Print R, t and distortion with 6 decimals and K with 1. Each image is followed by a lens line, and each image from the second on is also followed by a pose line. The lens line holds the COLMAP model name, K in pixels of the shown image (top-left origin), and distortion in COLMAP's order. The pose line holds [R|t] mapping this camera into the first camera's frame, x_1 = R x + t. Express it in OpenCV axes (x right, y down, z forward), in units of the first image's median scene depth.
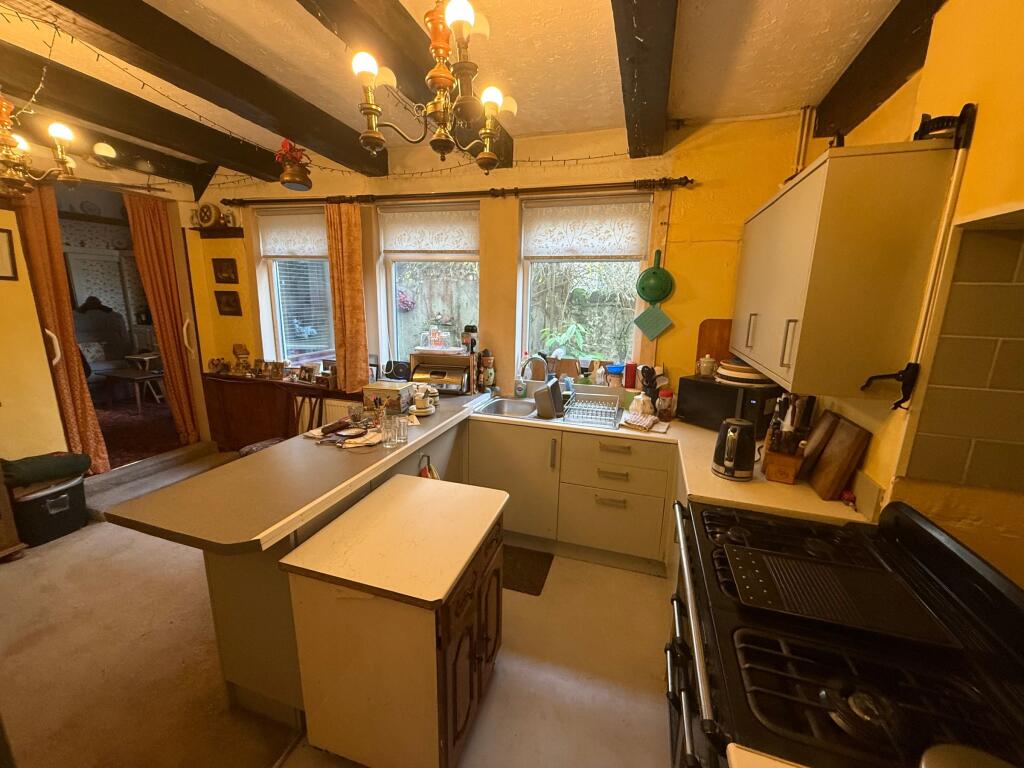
lens RADIAL K [[410.9, 0, 514.1], [0, 410.9, 383.8], [0, 0, 1]] dist [-0.001284, 0.000744]
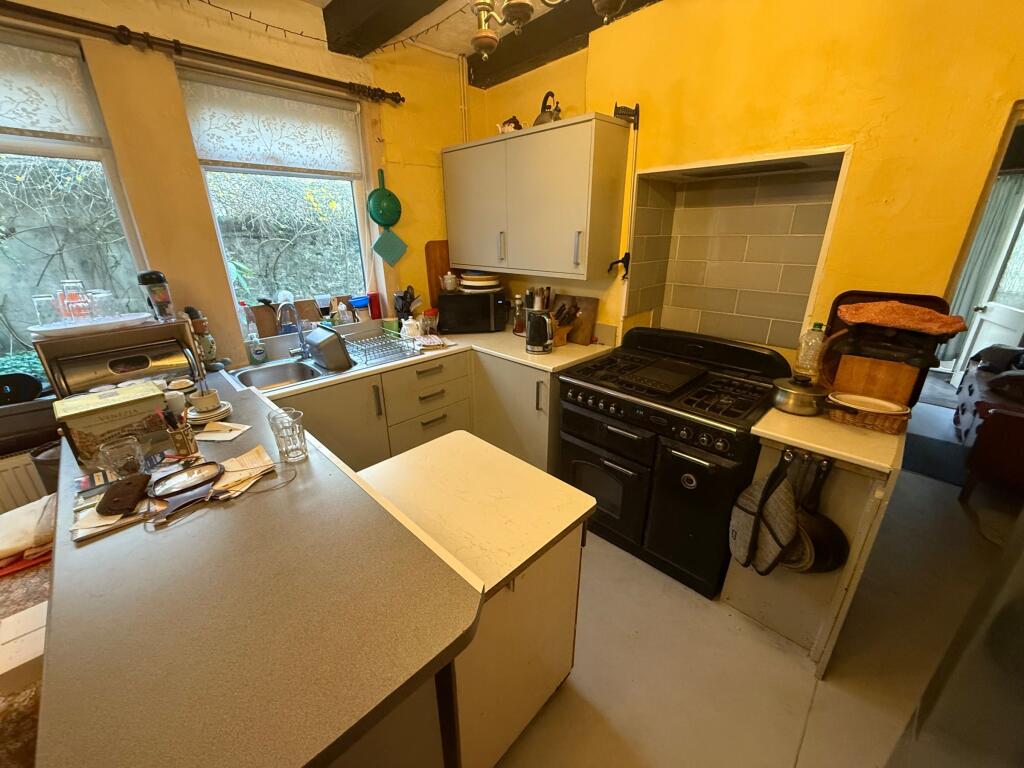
lens RADIAL K [[410.9, 0, 513.1], [0, 410.9, 382.7], [0, 0, 1]] dist [-0.001284, 0.000744]
pose [[0.453183, -0.334234, 0.826385, -0.493679], [0.203322, 0.941367, 0.269238, -0.050578], [-0.867920, 0.046009, 0.494568, 0.282299]]
